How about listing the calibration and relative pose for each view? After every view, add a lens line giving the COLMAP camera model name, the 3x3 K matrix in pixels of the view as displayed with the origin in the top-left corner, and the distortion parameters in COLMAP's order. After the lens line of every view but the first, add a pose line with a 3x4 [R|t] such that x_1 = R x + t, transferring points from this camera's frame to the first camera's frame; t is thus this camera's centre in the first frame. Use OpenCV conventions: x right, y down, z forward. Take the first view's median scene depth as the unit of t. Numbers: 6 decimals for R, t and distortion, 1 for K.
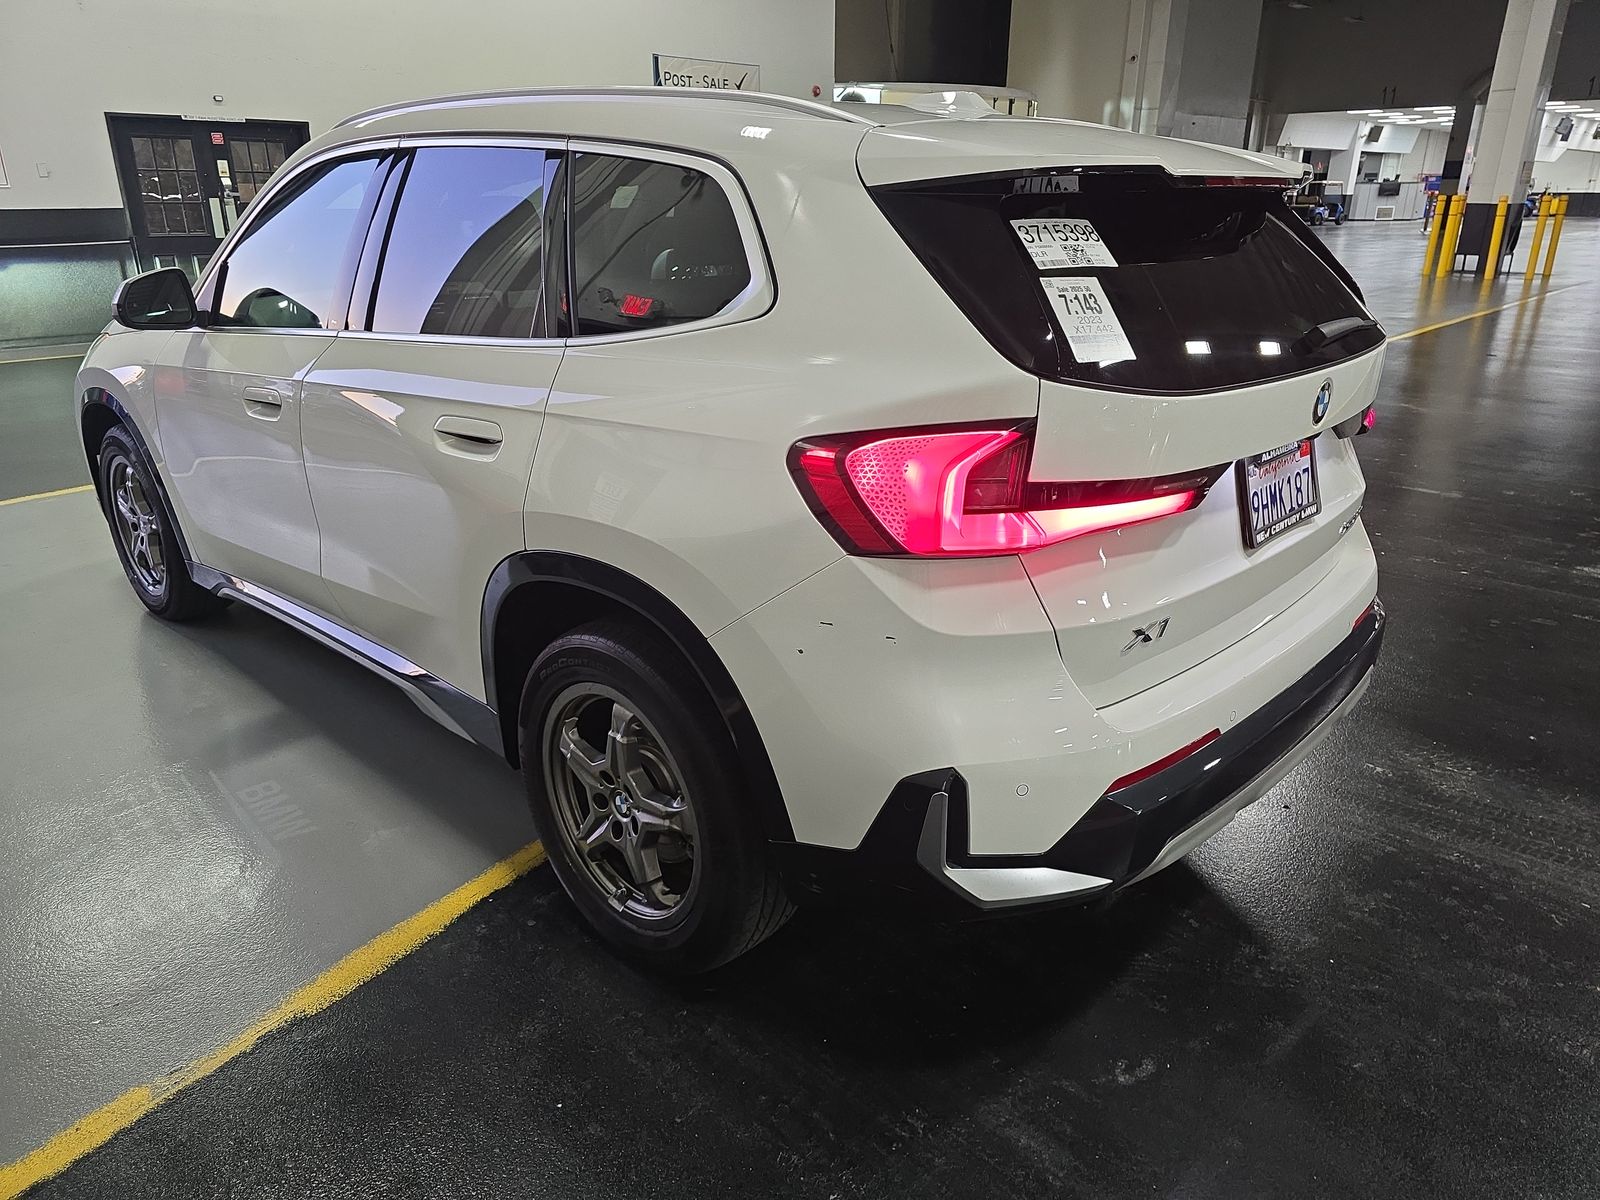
lens RADIAL K [[1102.9, 0, 800.0], [0, 1102.9, 600.0], [0, 0, 1]] dist [0.031056, -0.006044]
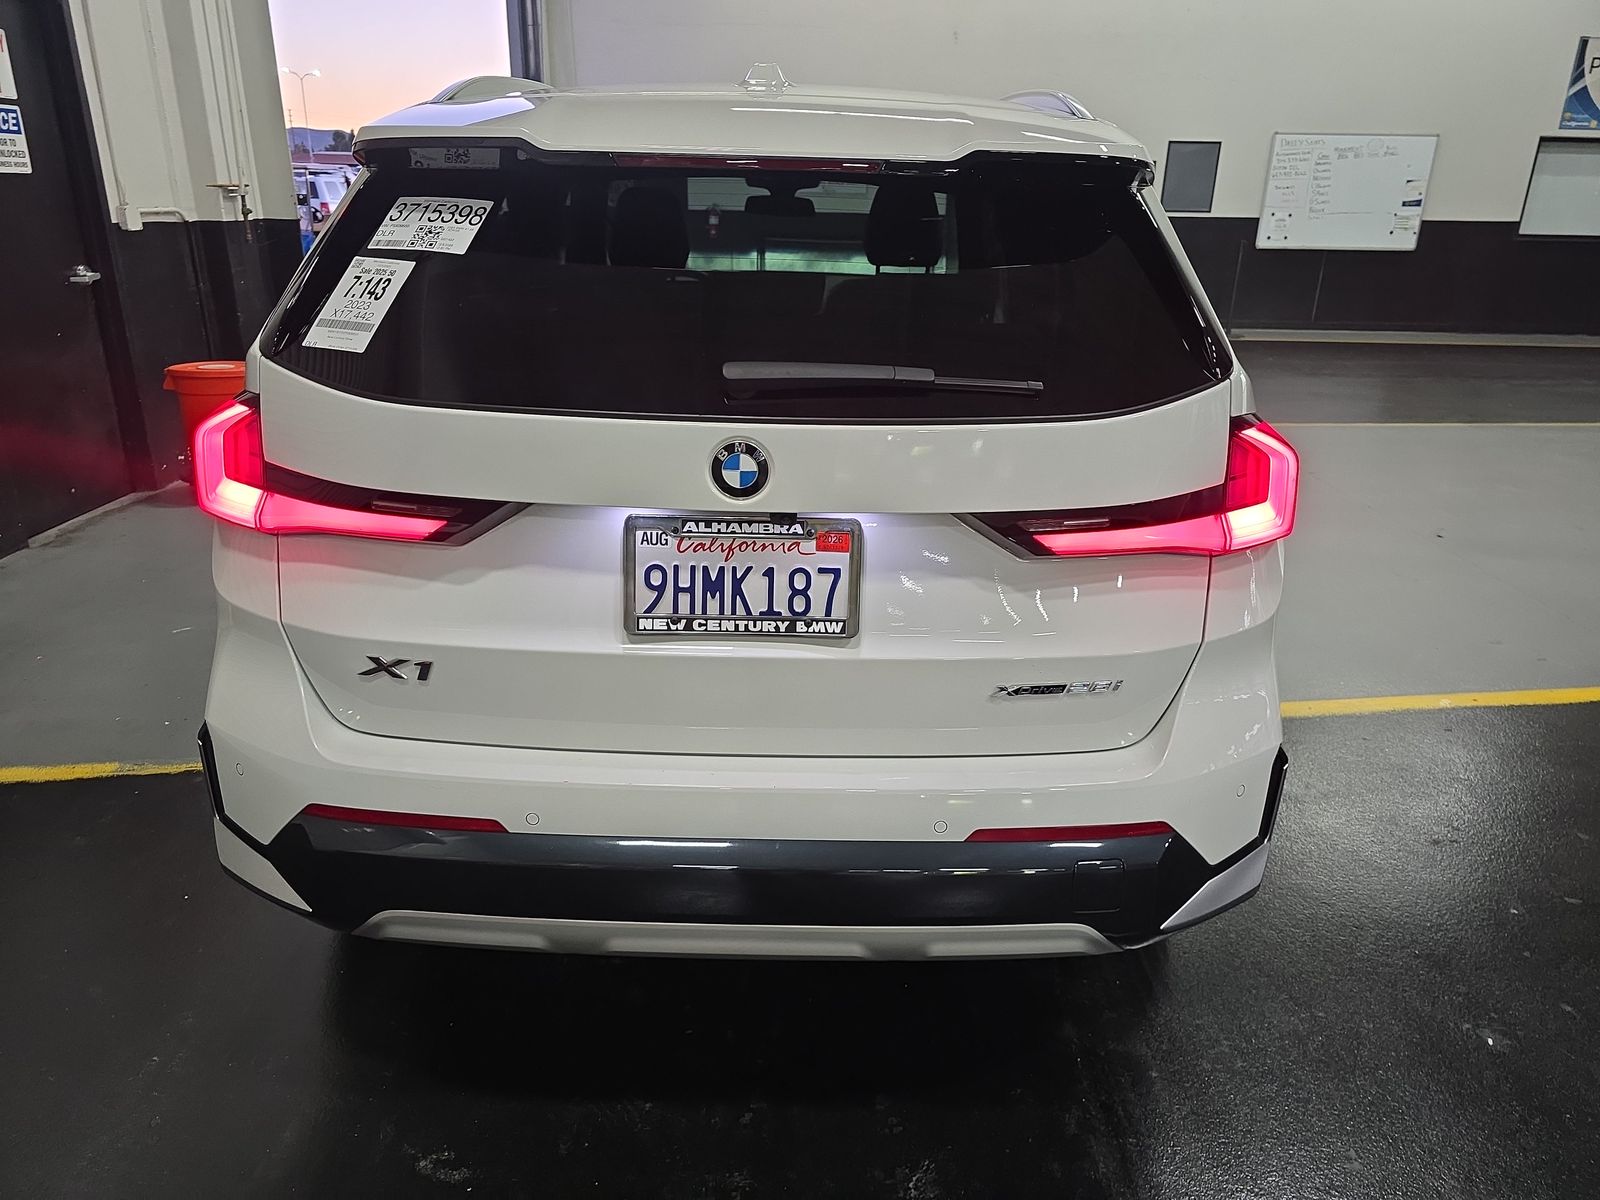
lens RADIAL K [[1083.9, 0, 800.0], [0, 1083.9, 600.0], [0, 0, 1]] dist [0.073173, 0.000124]
pose [[0.700578, 0.267611, -0.661494, 0.996709], [-0.277429, 0.956232, 0.093028, -0.173659], [0.657437, 0.118344, 0.744158, 0.500912]]
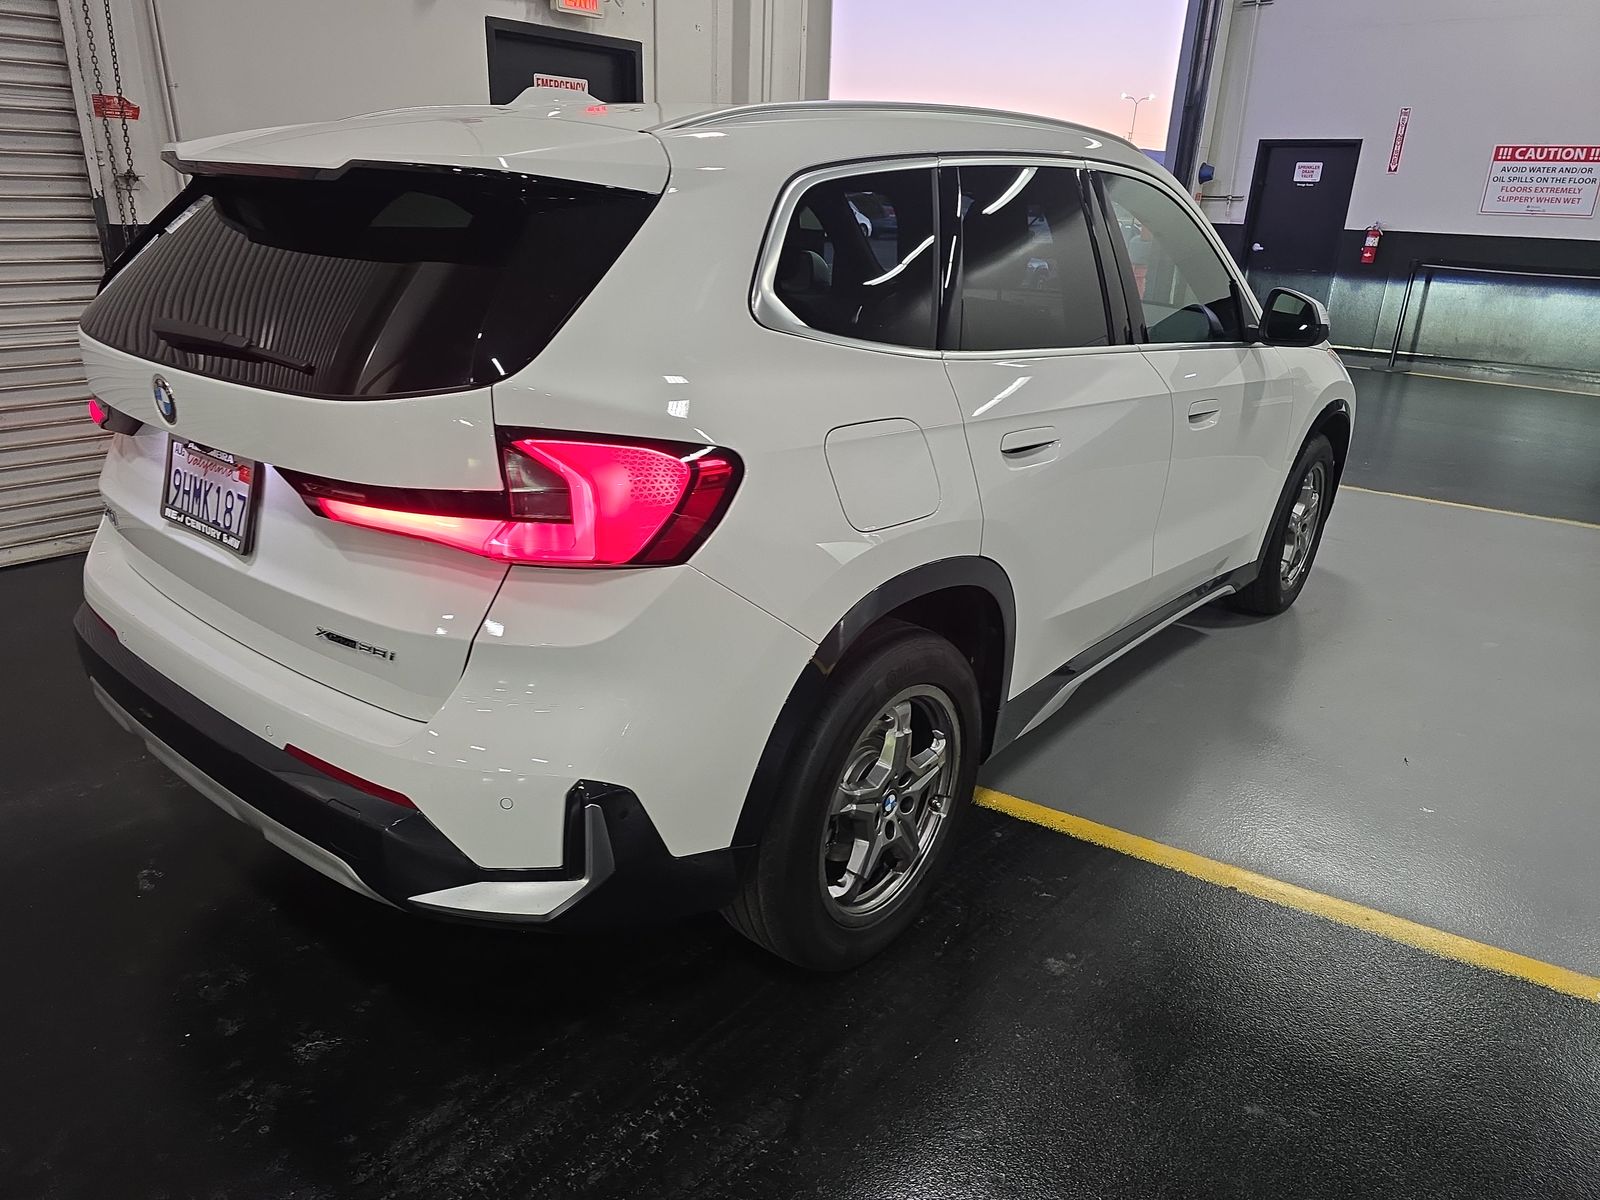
lens RADIAL K [[1083.9, 0, 800.0], [0, 1083.9, 600.0], [0, 0, 1]] dist [0.073173, 0.000124]
pose [[0.080633, 0.358587, -0.930008, 1.459900], [-0.388070, 0.870718, 0.302080, -0.528694], [0.918096, 0.336550, 0.209365, 1.360408]]
